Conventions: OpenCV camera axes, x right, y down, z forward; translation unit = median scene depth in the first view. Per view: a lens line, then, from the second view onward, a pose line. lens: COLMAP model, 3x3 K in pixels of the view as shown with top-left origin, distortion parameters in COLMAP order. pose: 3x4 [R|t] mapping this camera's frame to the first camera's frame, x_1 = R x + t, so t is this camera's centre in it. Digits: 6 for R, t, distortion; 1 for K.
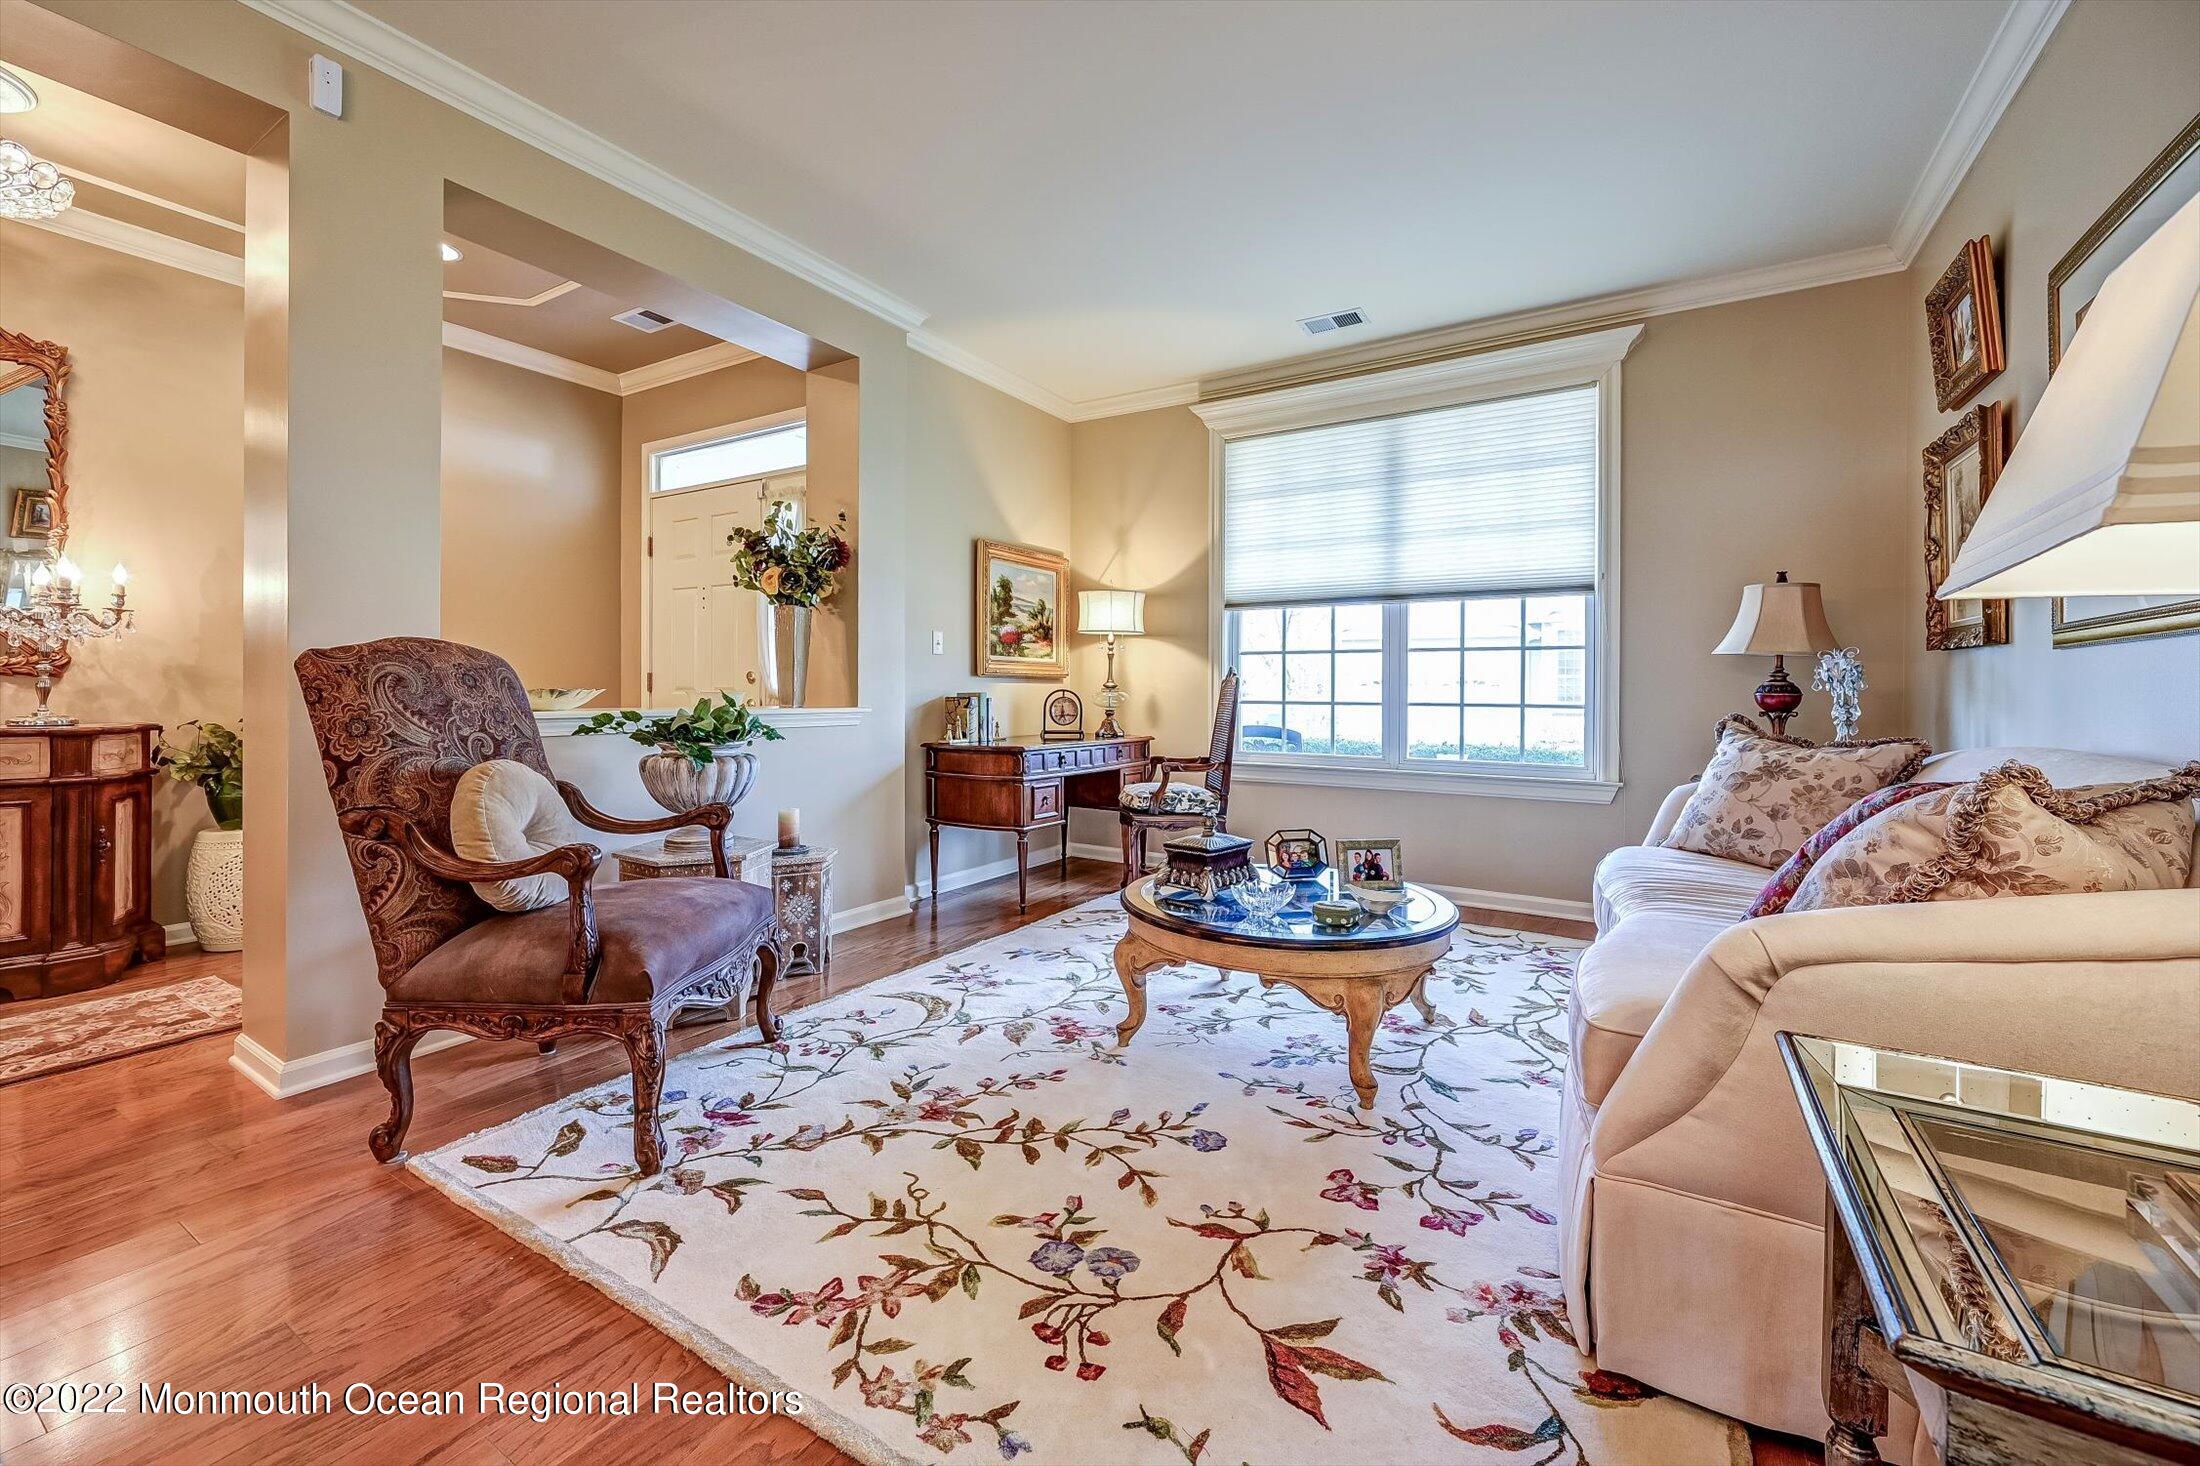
lens RADIAL K [[878.0, 0, 1110.3], [0, 878.0, 692.4], [0, 0, 1]] dist [-0.000526, -0.000194]
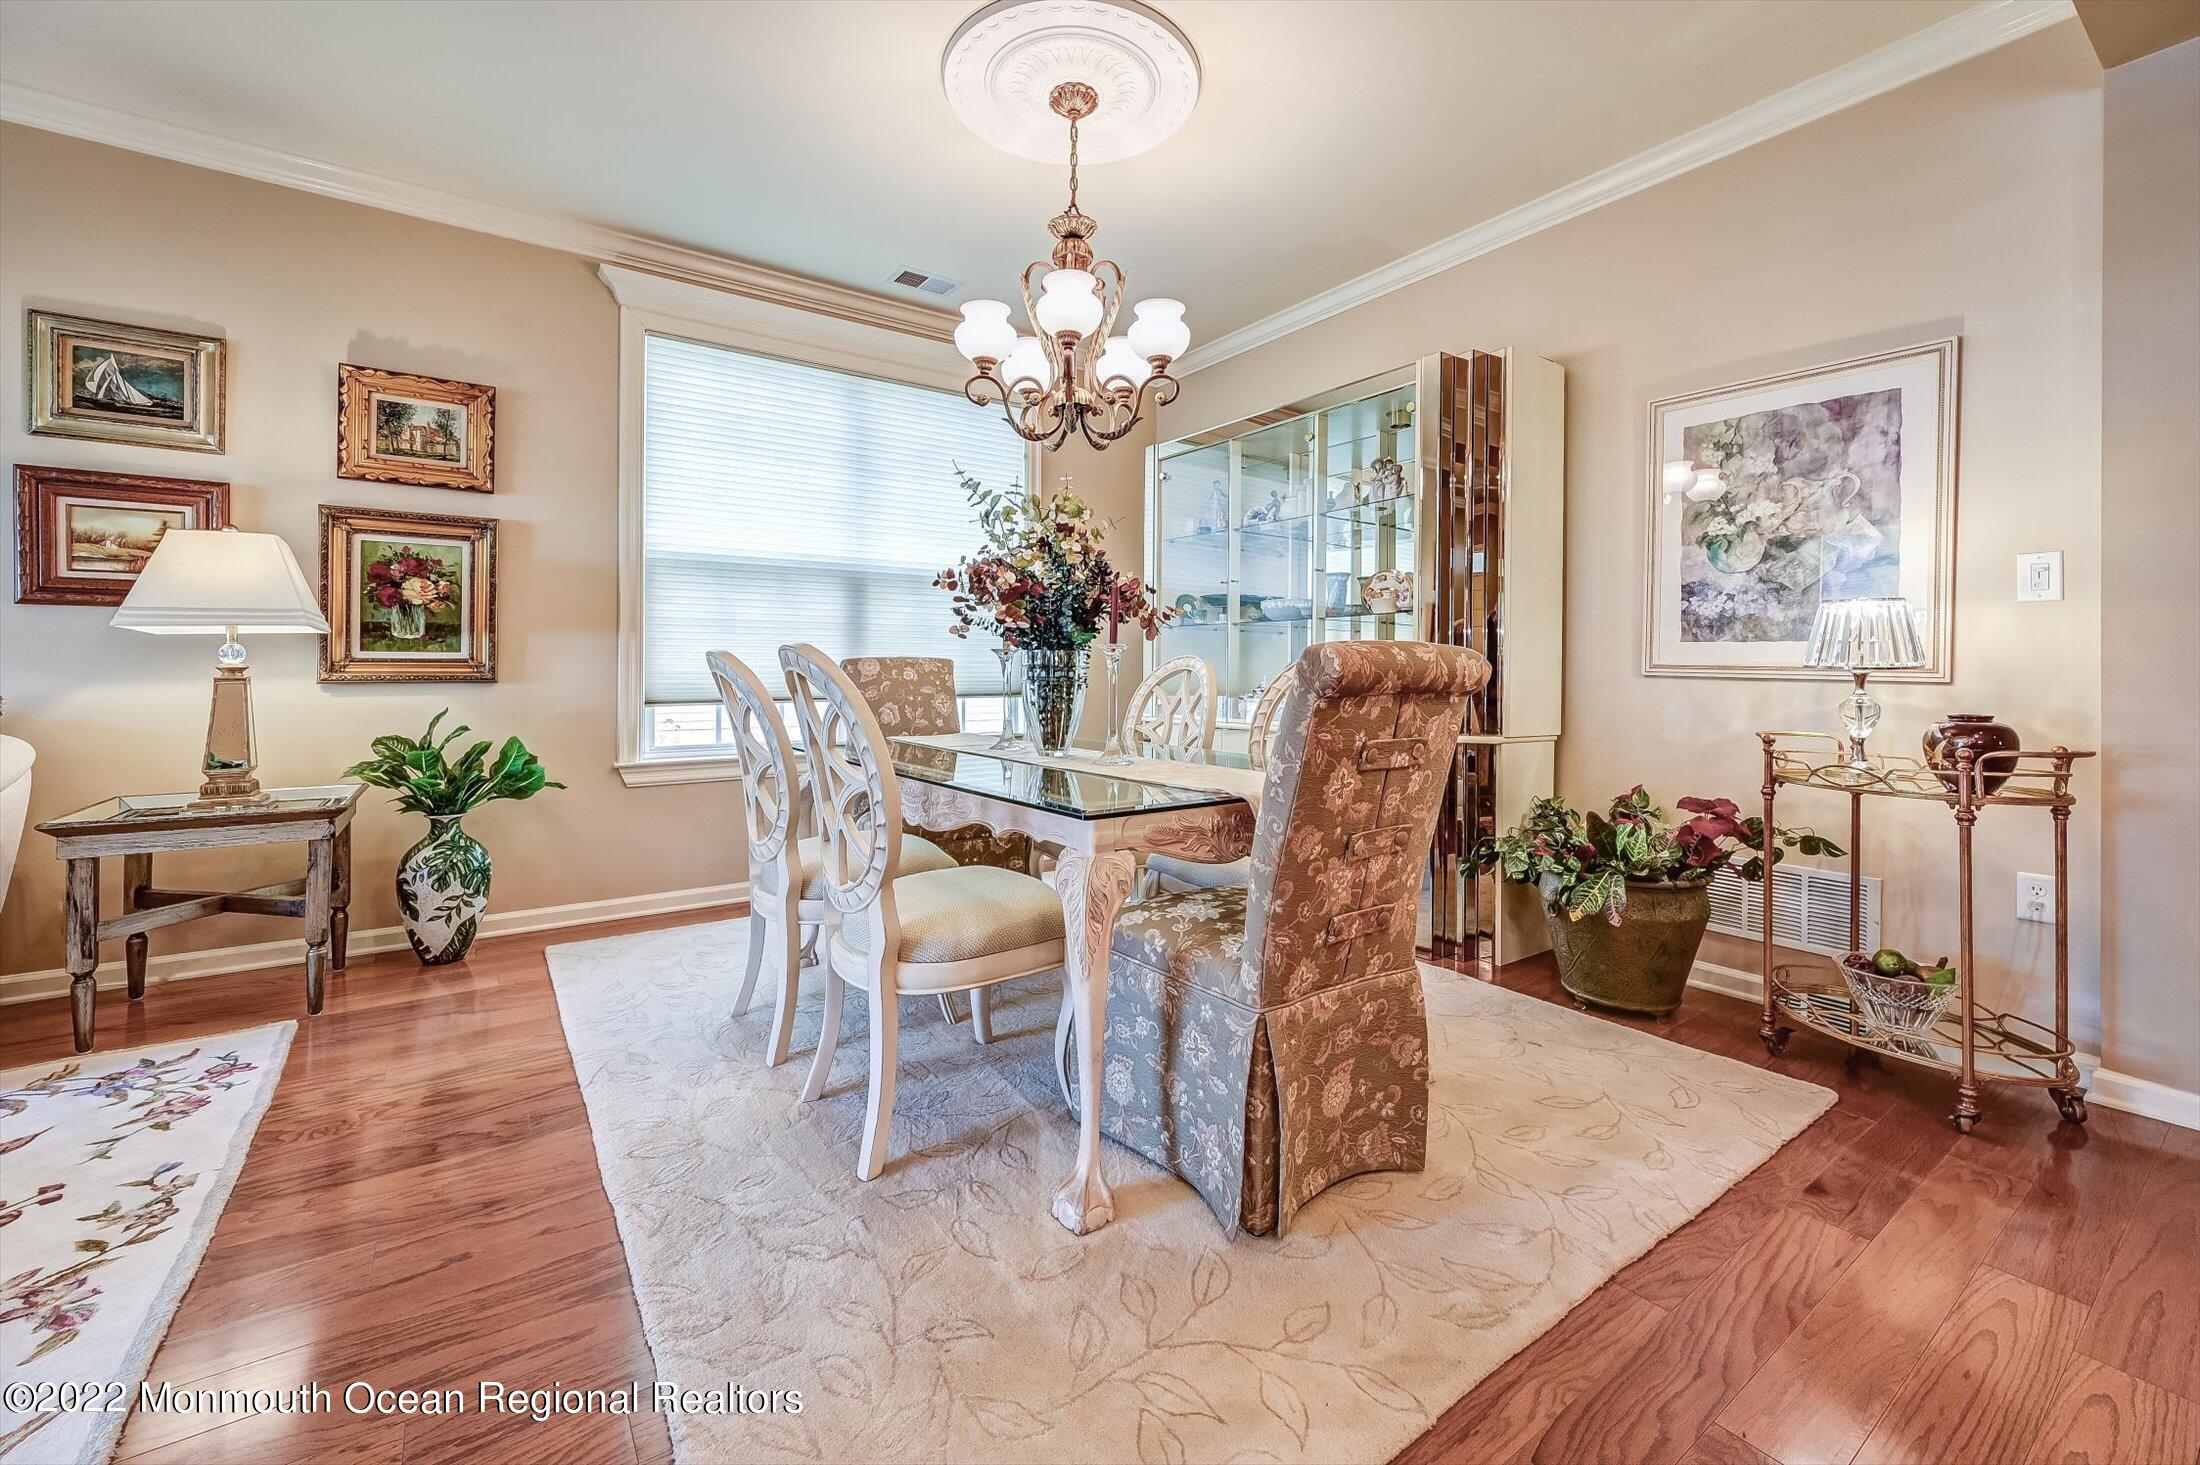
lens RADIAL K [[878.0, 0, 1125.7], [0, 878.0, 668.8], [0, 0, 1]] dist [-0.000526, -0.000194]
pose [[-0.923907, -0.010605, 0.382469, -0.959062], [-0.008660, 0.999939, 0.006806, -0.008098], [-0.382518, 0.002976, -0.923943, 0.769780]]
